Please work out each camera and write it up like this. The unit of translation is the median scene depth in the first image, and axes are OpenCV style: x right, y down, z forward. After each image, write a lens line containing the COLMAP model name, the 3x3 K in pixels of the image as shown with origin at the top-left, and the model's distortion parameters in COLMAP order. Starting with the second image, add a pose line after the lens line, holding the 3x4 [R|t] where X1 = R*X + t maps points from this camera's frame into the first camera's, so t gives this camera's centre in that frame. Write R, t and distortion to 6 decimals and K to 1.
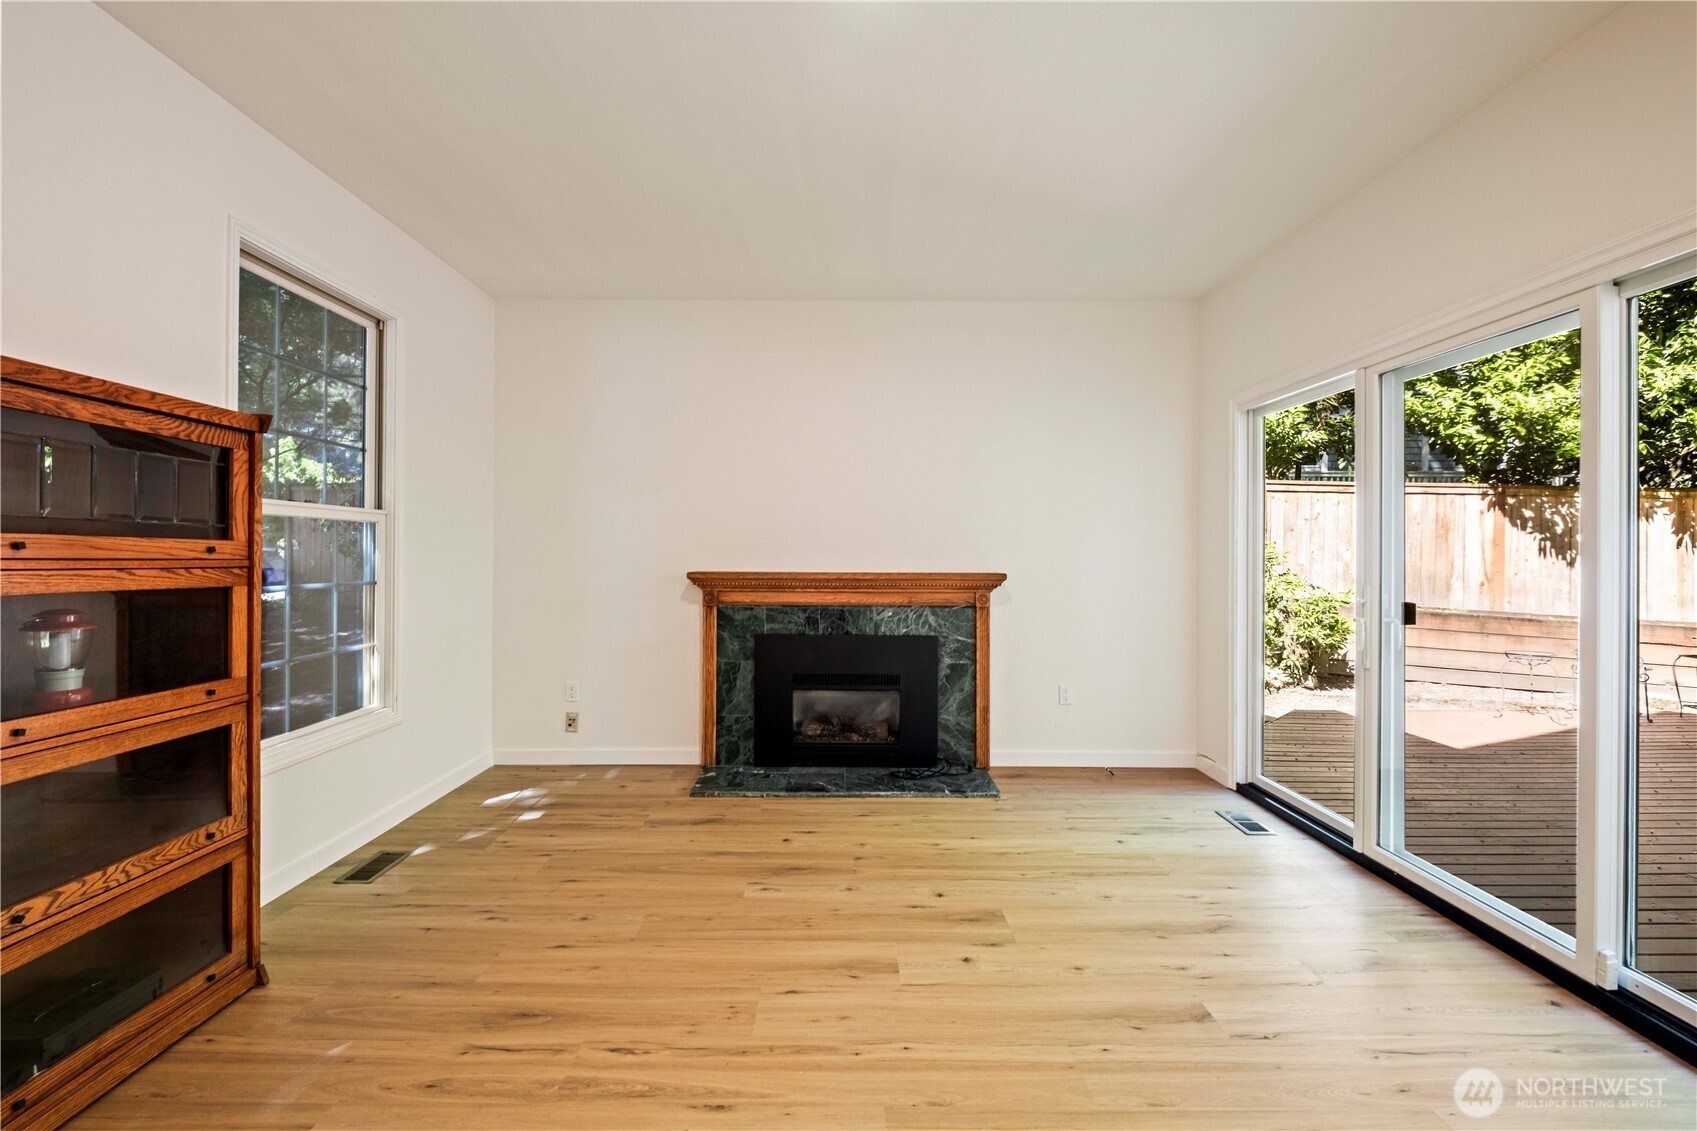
lens RADIAL K [[735.7, 0, 844.2], [0, 735.7, 549.6], [0, 0, 1]] dist [0.000299, -0.004579]
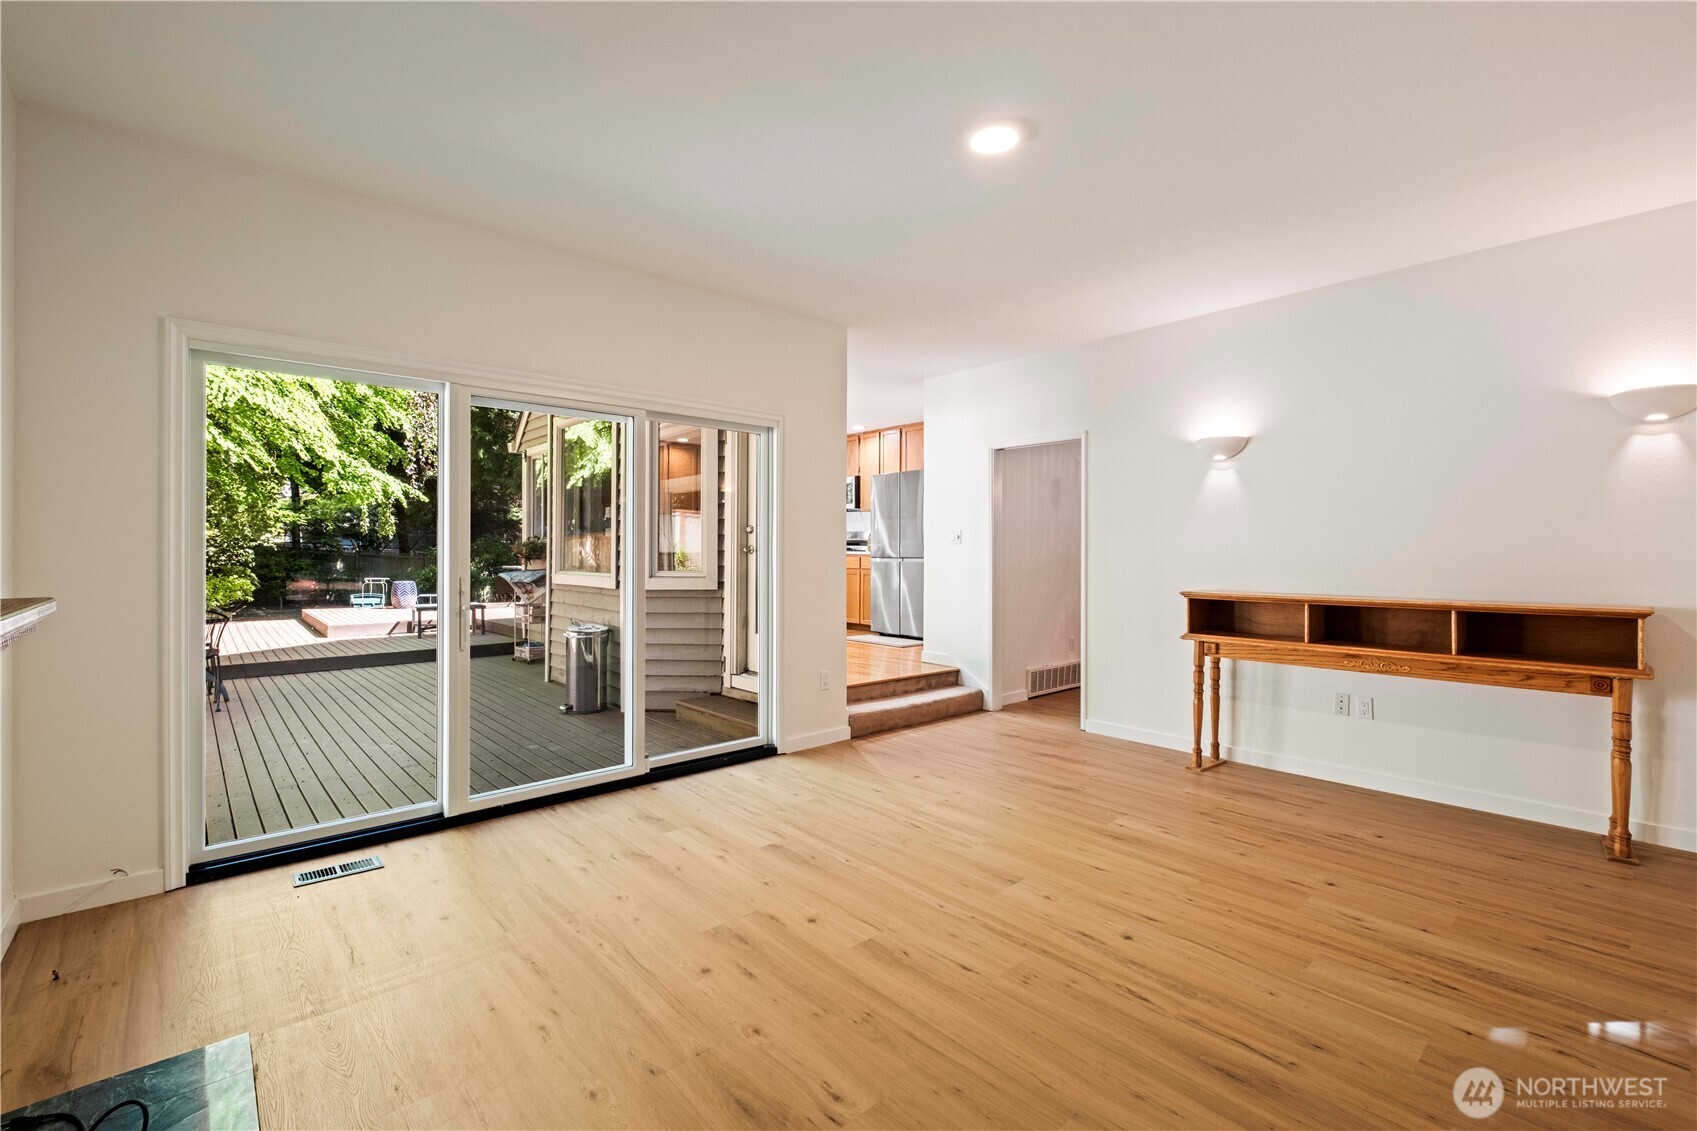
lens RADIAL K [[735.7, 0, 847.6], [0, 735.7, 562.0], [0, 0, 1]] dist [0.000299, -0.004579]
pose [[-0.659687, -0.014829, 0.751394, -1.060012], [-0.005203, 0.999871, 0.015165, 0.011552], [-0.751523, 0.006095, -0.659679, 2.603558]]
